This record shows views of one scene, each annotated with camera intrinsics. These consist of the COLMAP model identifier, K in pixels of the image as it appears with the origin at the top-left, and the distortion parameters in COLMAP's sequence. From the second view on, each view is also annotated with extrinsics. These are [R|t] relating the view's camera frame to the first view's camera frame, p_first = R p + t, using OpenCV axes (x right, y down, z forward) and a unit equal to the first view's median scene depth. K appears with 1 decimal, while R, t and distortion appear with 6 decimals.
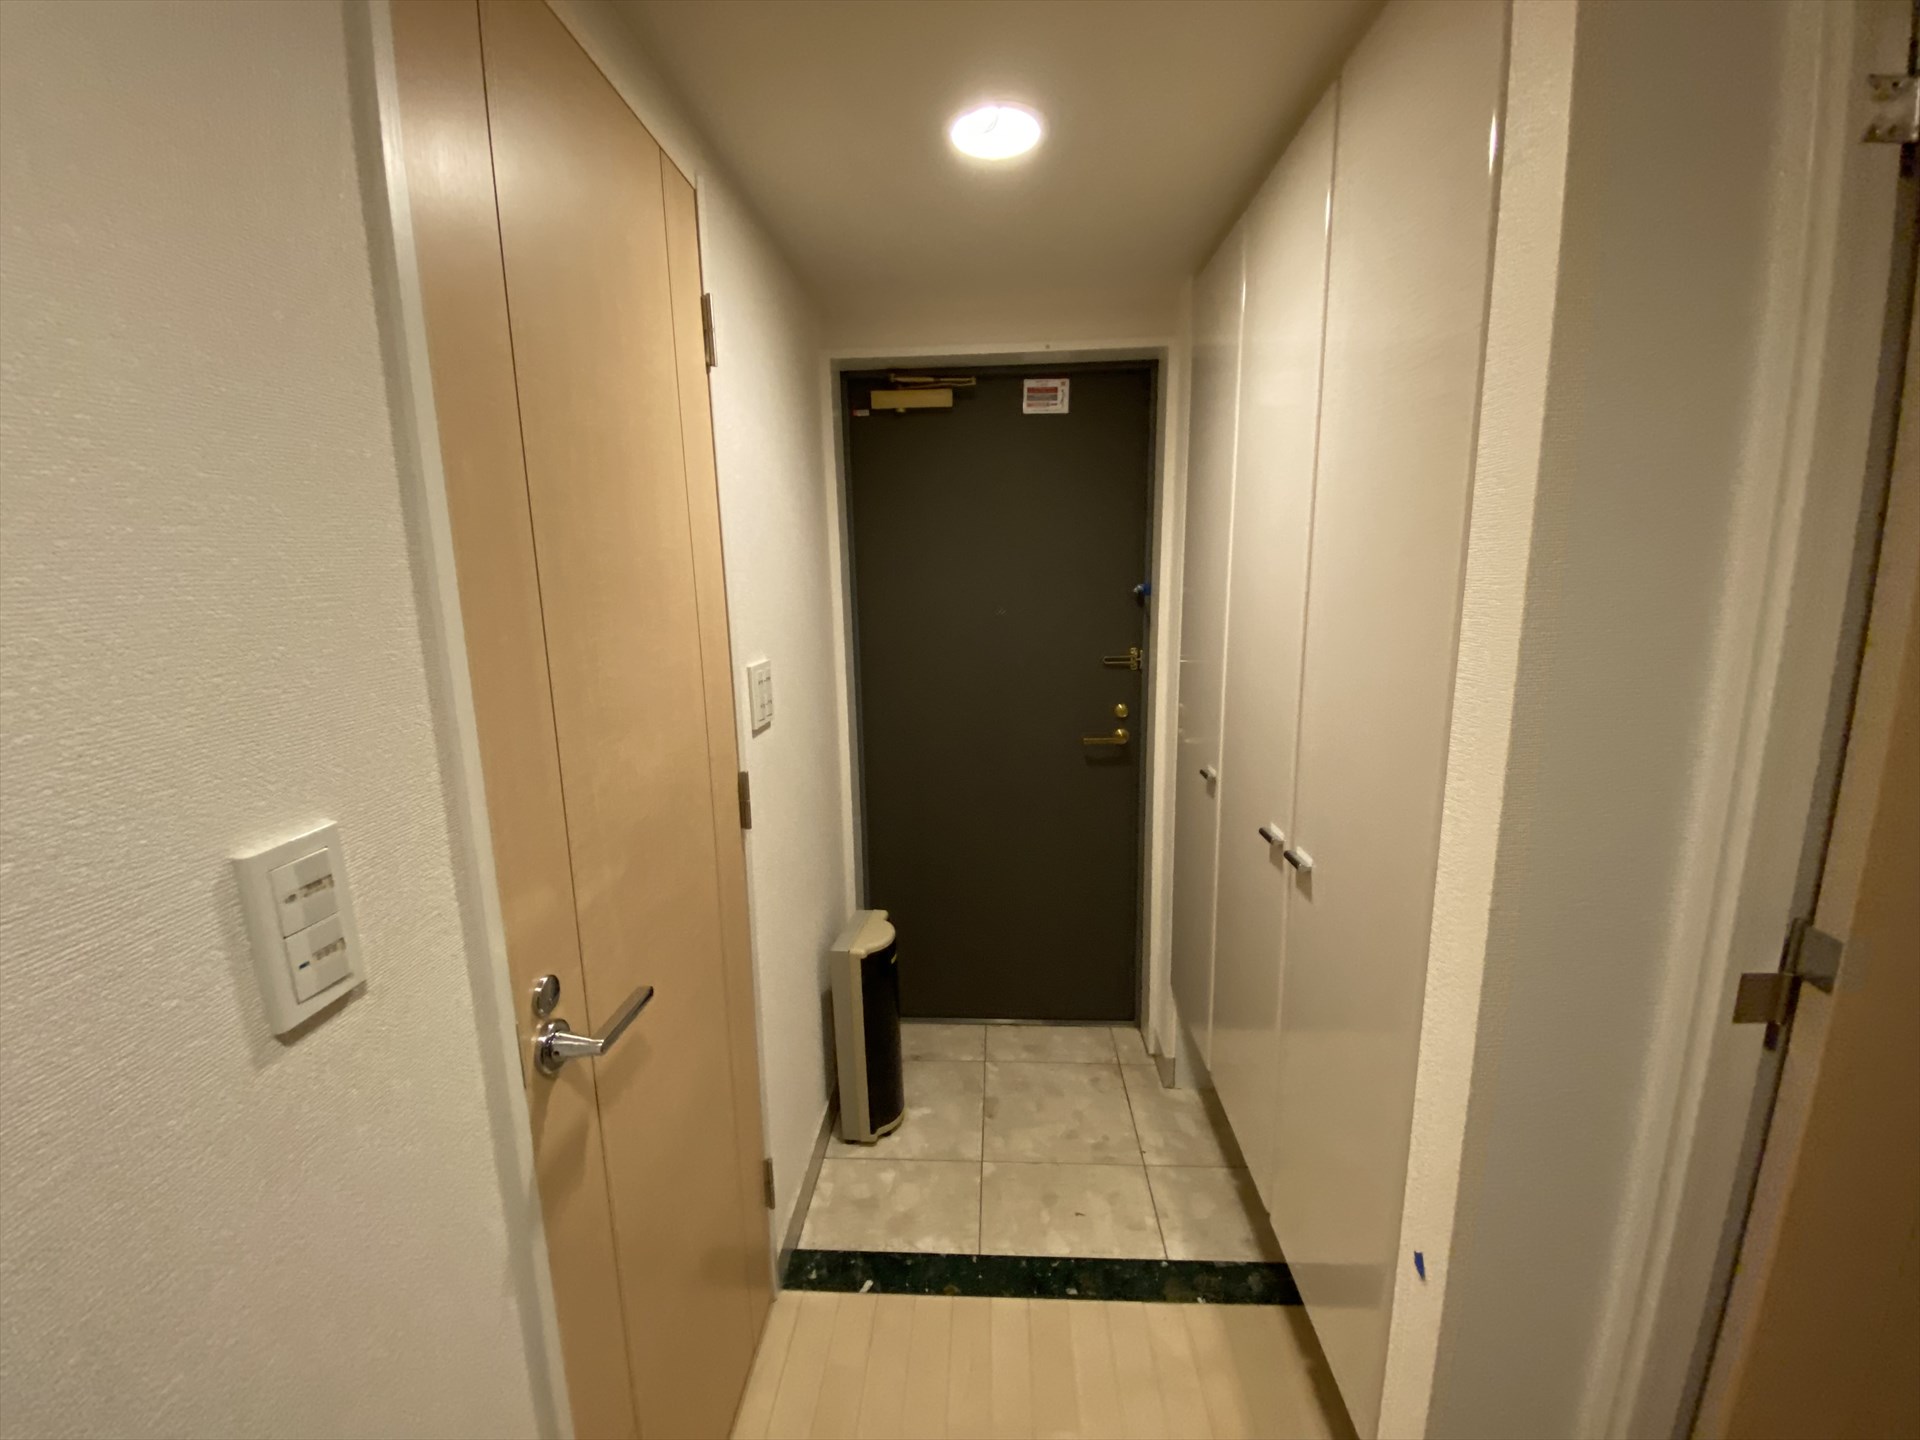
lens RADIAL K [[774.6, 0, 959.6], [0, 774.6, 723.0], [0, 0, 1]] dist [0.004198, -0.000797]
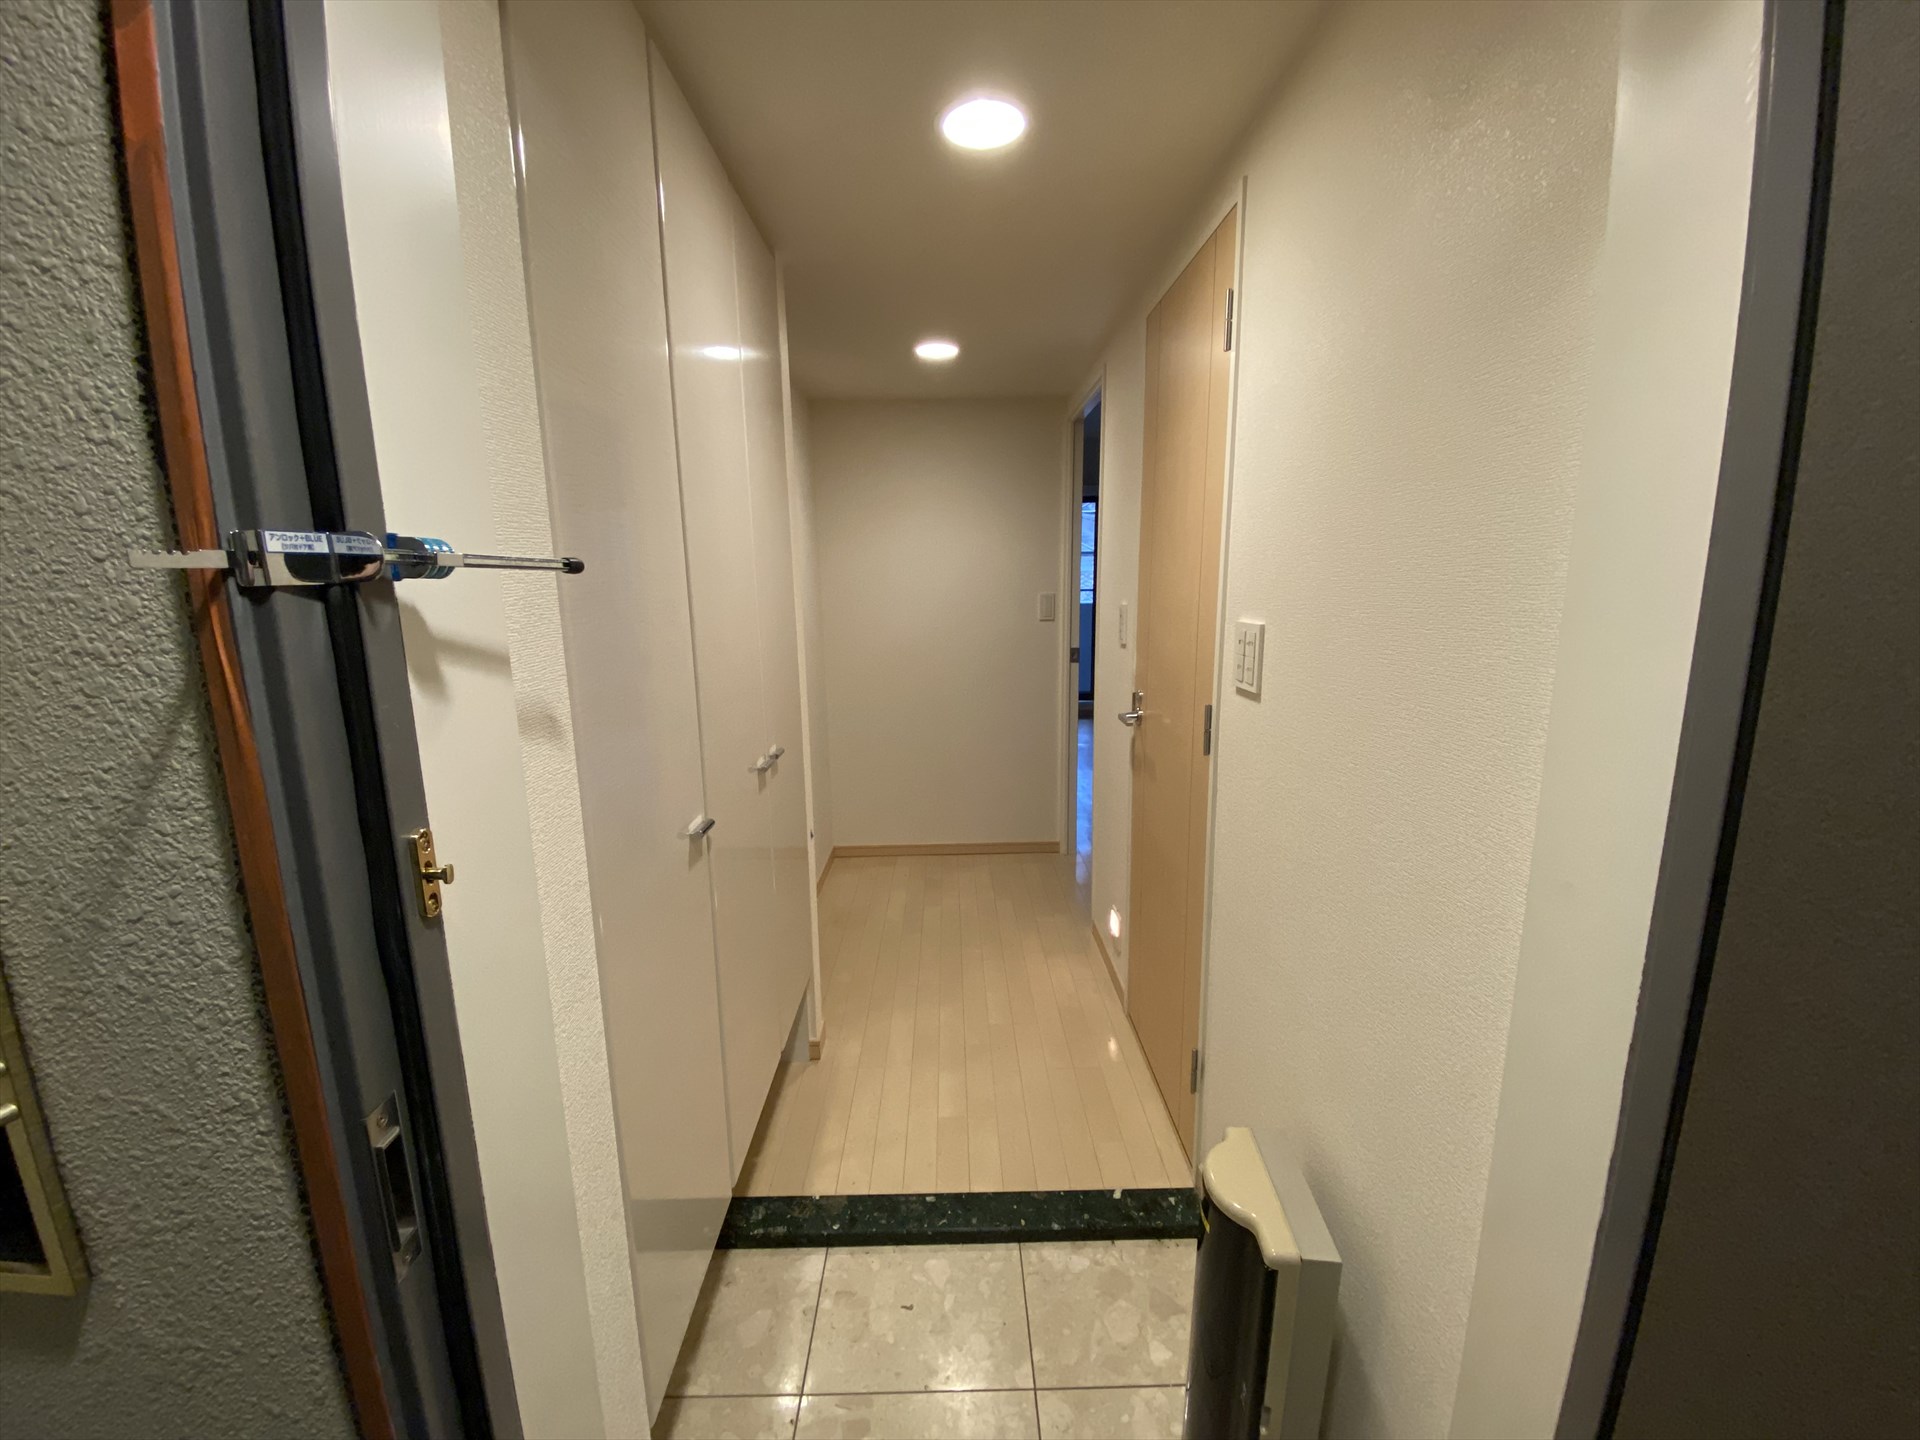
lens RADIAL K [[774.6, 0, 957.3], [0, 774.6, 721.5], [0, 0, 1]] dist [0.004198, -0.000797]
pose [[-0.997896, 0.035784, -0.054060, 0.143374], [0.013231, 0.928730, 0.370520, -0.303050], [0.063466, 0.369025, -0.927250, 1.787591]]
